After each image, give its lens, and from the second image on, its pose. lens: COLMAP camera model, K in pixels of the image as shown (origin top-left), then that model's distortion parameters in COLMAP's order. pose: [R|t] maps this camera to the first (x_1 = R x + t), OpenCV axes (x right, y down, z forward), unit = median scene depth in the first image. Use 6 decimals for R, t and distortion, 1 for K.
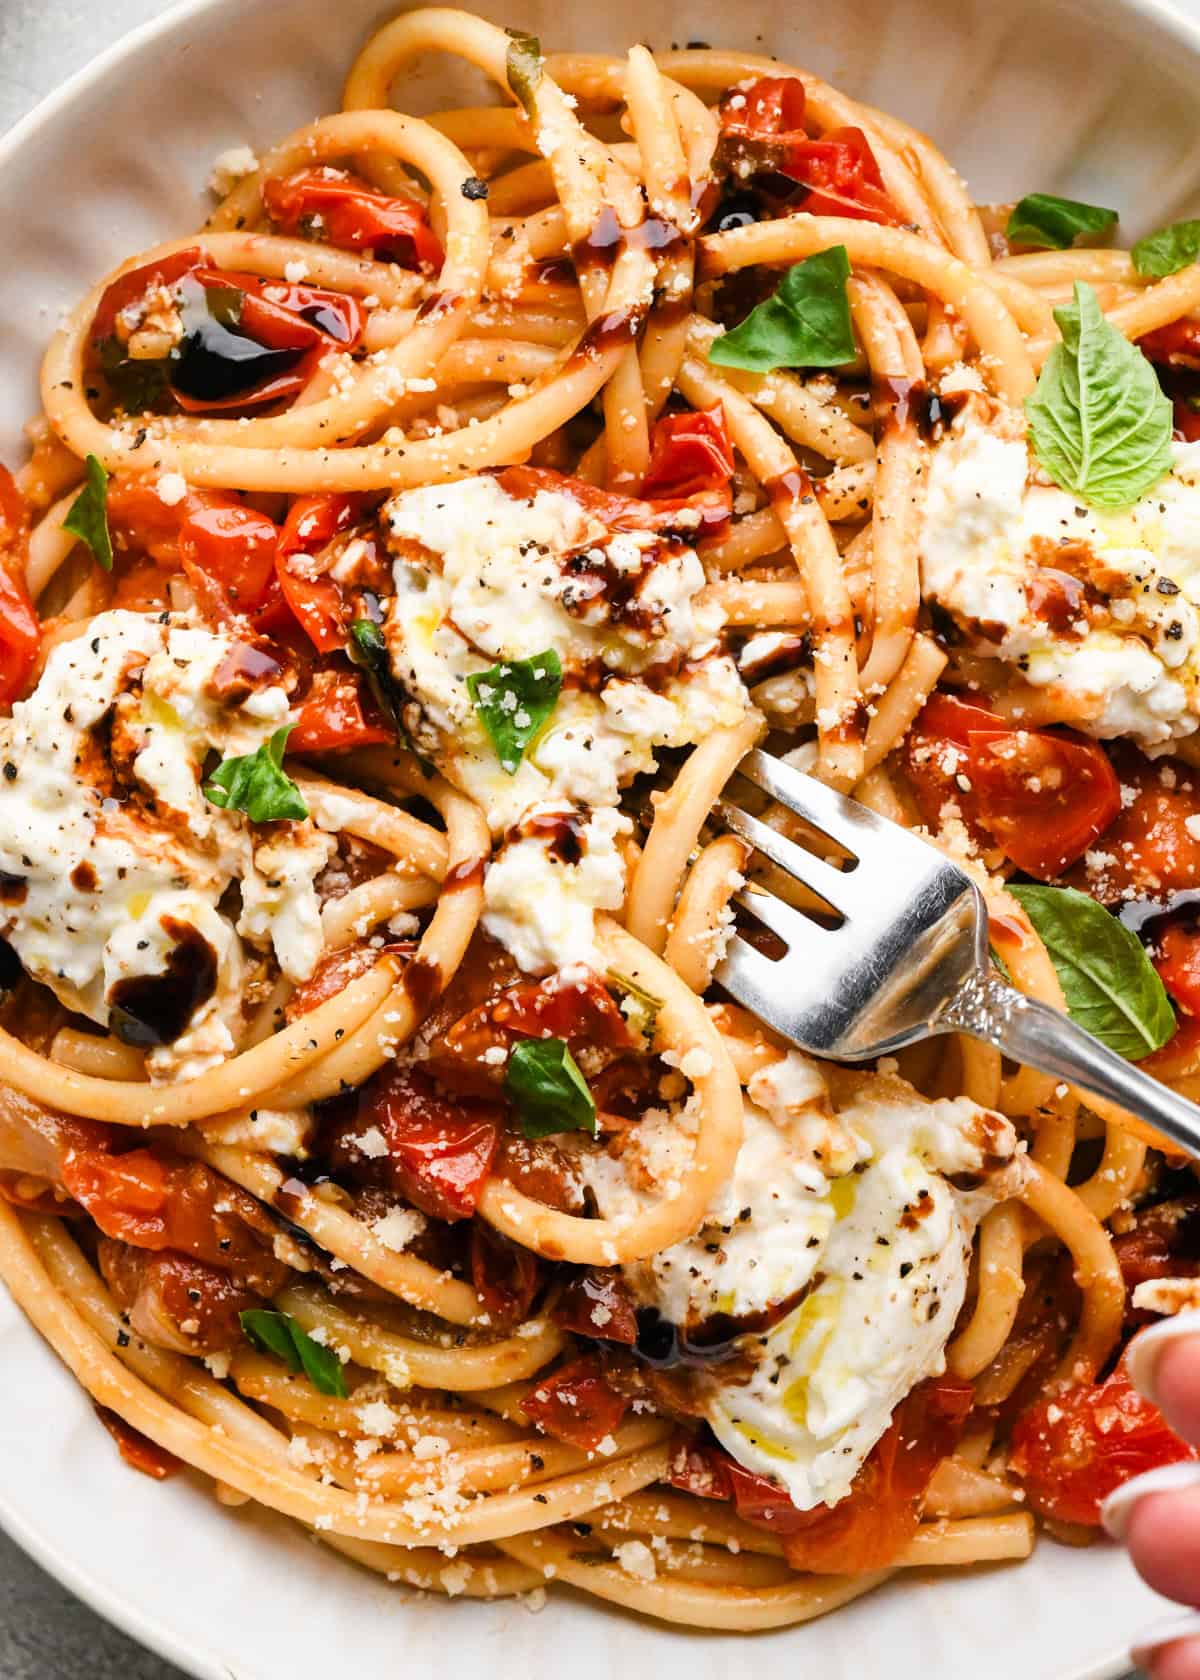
lens RADIAL K [[3295.9, 0, 689.8], [0, 3295.9, 719.1], [0, 0, 1]] dist [-0.007479, 0.206572]
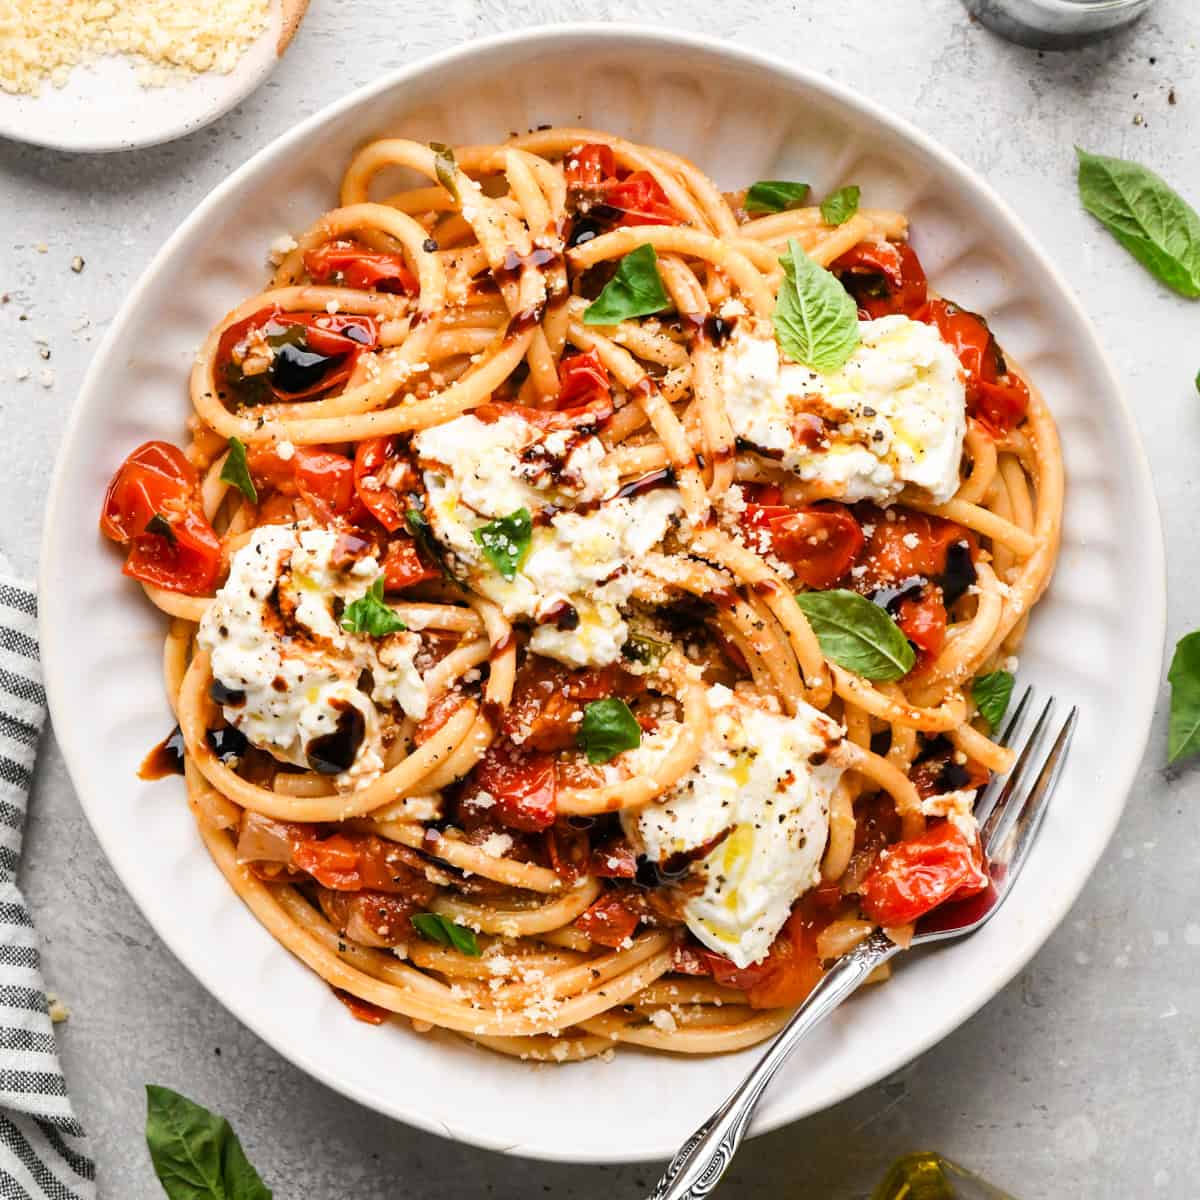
lens RADIAL K [[3531.2, 0, 656.9], [0, 3531.2, 479.7], [0, 0, 1]] dist [-0.009283, 0.221138]
pose [[0.985008, -0.172335, 0.007692, 0.014880], [0.171903, 0.984314, 0.039686, -0.094921], [-0.014410, -0.037768, 0.999183, -0.827869]]
